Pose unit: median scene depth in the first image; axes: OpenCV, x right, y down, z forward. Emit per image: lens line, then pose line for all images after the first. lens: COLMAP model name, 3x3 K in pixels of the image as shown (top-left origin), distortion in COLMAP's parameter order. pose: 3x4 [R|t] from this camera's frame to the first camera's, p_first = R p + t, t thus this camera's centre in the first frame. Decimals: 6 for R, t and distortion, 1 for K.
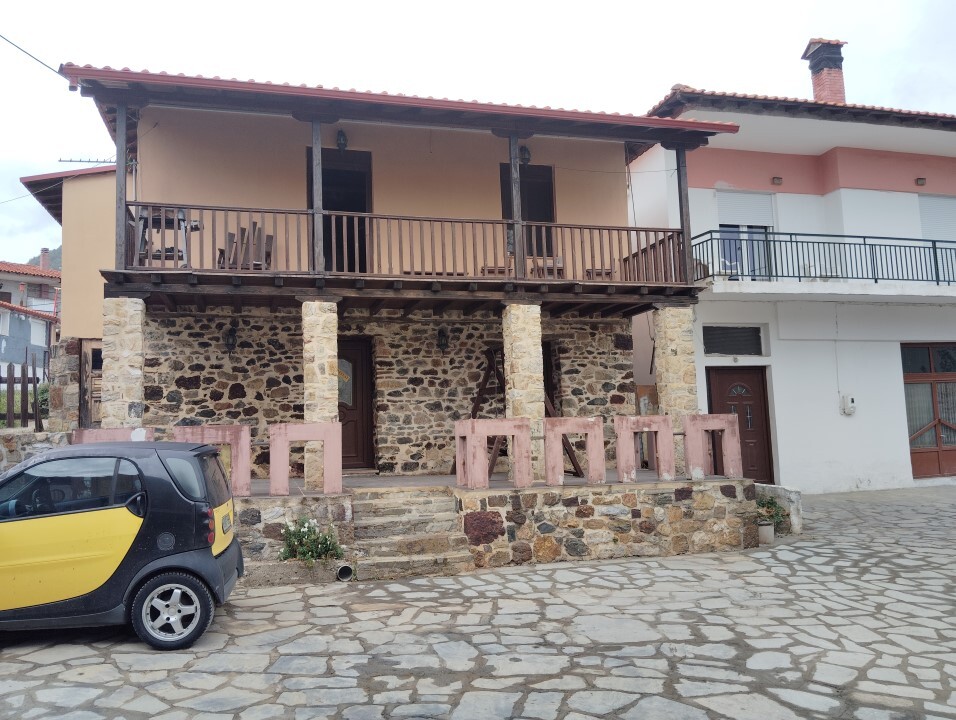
lens RADIAL K [[784.3, 0, 473.6], [0, 784.3, 354.7], [0, 0, 1]] dist [0.087146, -0.172776]
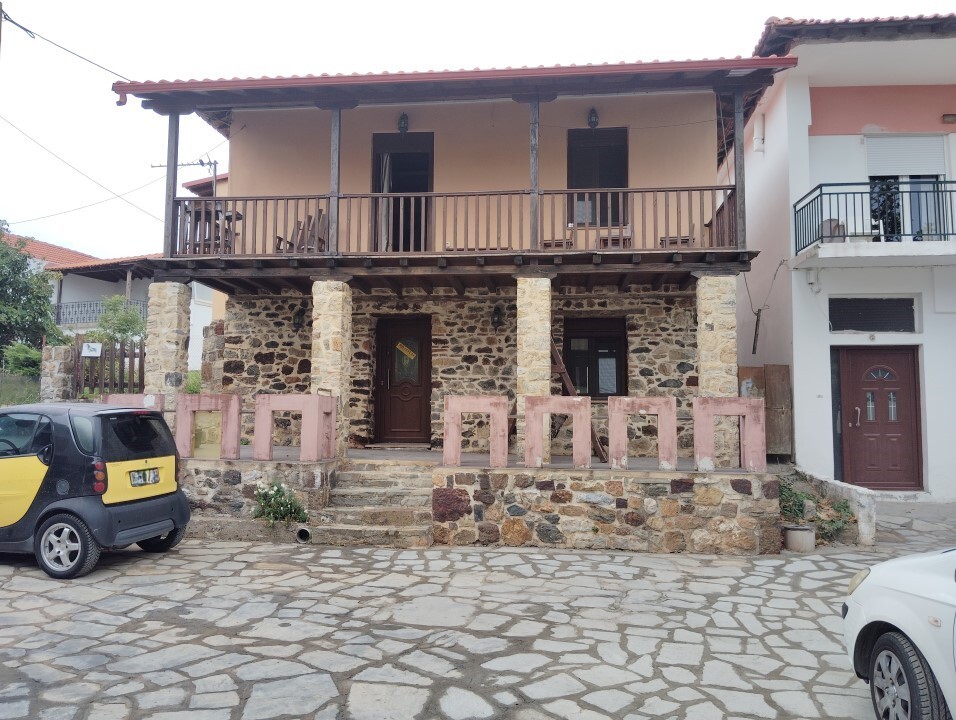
lens RADIAL K [[798.5, 0, 478.0], [0, 798.5, 360.0], [0, 0, 1]] dist [0.096023, -0.195878]
pose [[0.927136, 0.007775, -0.374645, 0.338619], [0.002002, 0.999668, 0.025700, 0.009627], [0.374720, -0.024578, 0.926812, 0.068339]]
